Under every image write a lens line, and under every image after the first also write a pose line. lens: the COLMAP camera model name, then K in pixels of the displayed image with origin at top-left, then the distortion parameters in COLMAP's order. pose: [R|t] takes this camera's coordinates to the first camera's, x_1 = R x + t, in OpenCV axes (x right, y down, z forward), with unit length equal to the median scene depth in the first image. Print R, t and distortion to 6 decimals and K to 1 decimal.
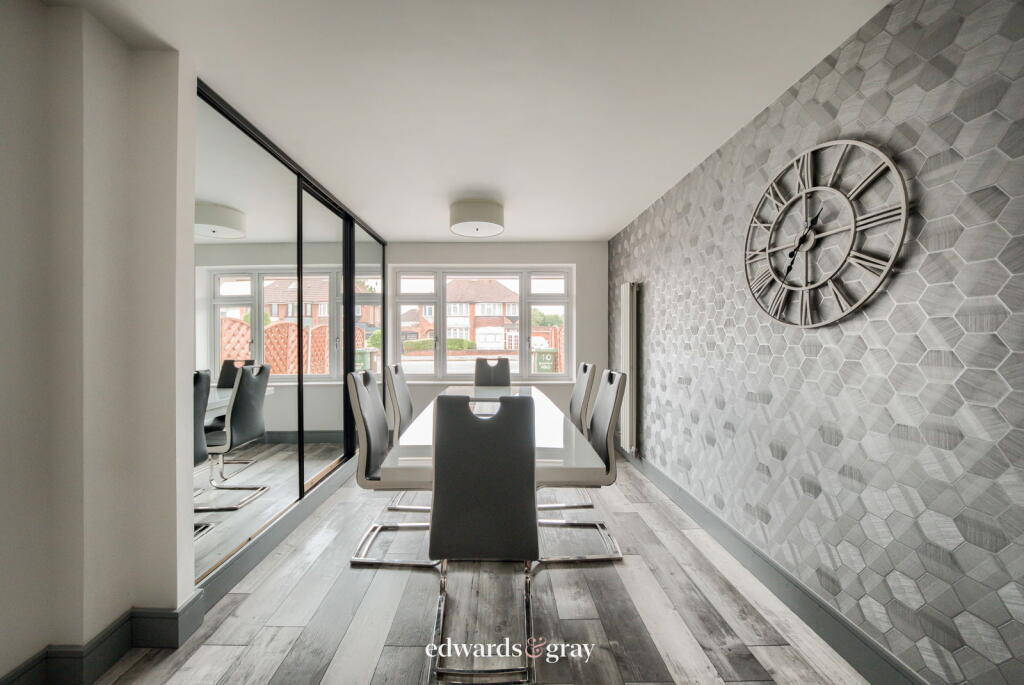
lens RADIAL K [[347.0, 0, 508.6], [0, 347.0, 337.4], [0, 0, 1]] dist [-0.000513, 0.000008]
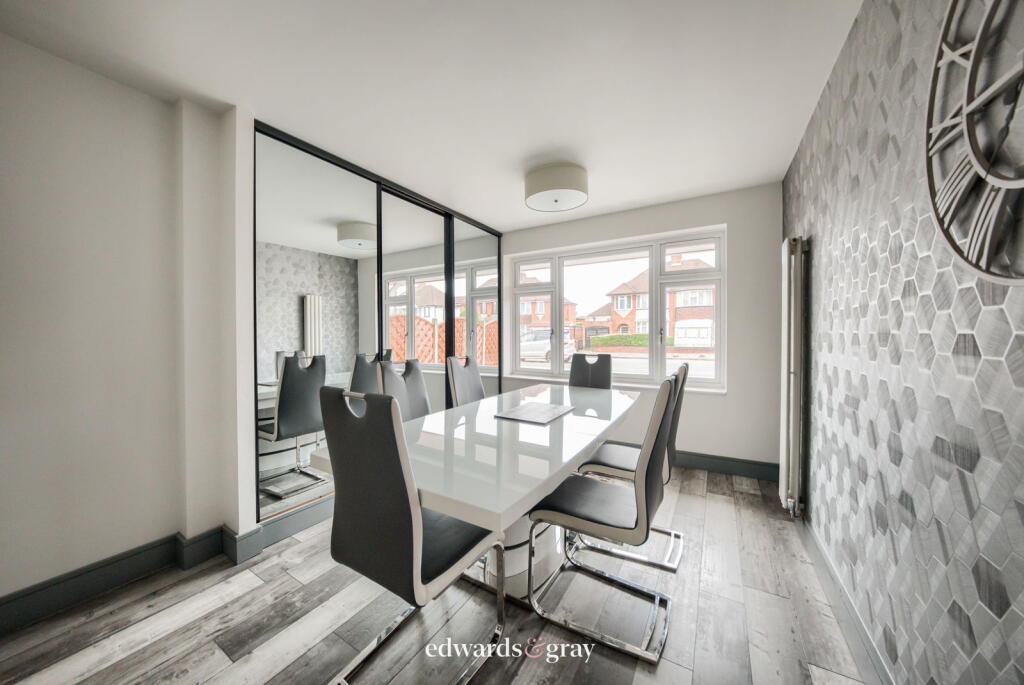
lens RADIAL K [[361.7, 0, 510.4], [0, 361.7, 338.7], [0, 0, 1]] dist [0.000244, 0.000136]
pose [[0.848046, 0.006988, -0.529877, 0.299278], [0.001859, 0.999868, 0.016163, 0.012034], [0.529920, -0.014692, 0.847920, 0.192099]]
